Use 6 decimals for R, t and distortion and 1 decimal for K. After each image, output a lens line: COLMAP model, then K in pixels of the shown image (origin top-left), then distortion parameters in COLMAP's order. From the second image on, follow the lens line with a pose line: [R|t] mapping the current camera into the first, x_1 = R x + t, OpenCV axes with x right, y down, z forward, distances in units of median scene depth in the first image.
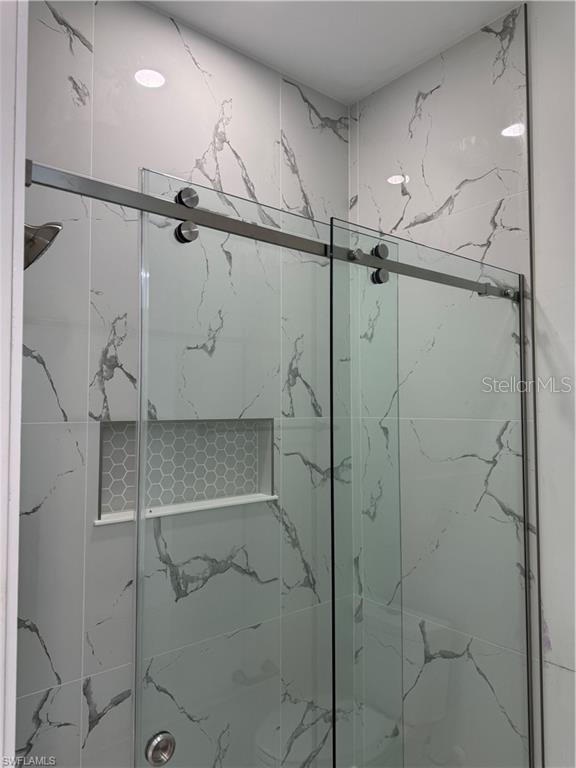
lens RADIAL K [[546.4, 0, 275.2], [0, 546.4, 365.1], [0, 0, 1]] dist [0.053950, -0.066280]
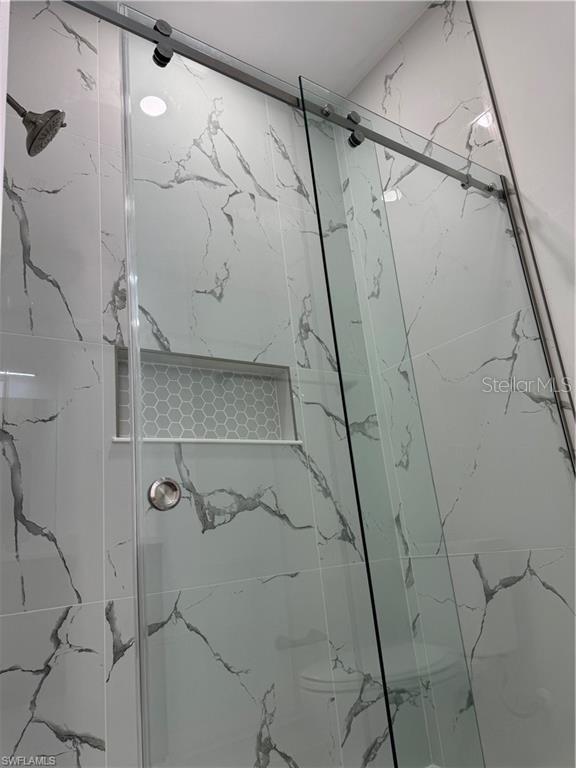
lens RADIAL K [[546.4, 0, 282.4], [0, 546.4, 388.1], [0, 0, 1]] dist [0.053950, -0.066280]
pose [[0.991829, -0.119861, -0.043680, 0.024873], [0.106695, 0.967079, -0.231030, 0.389618], [0.069933, 0.224482, 0.971966, 0.033796]]
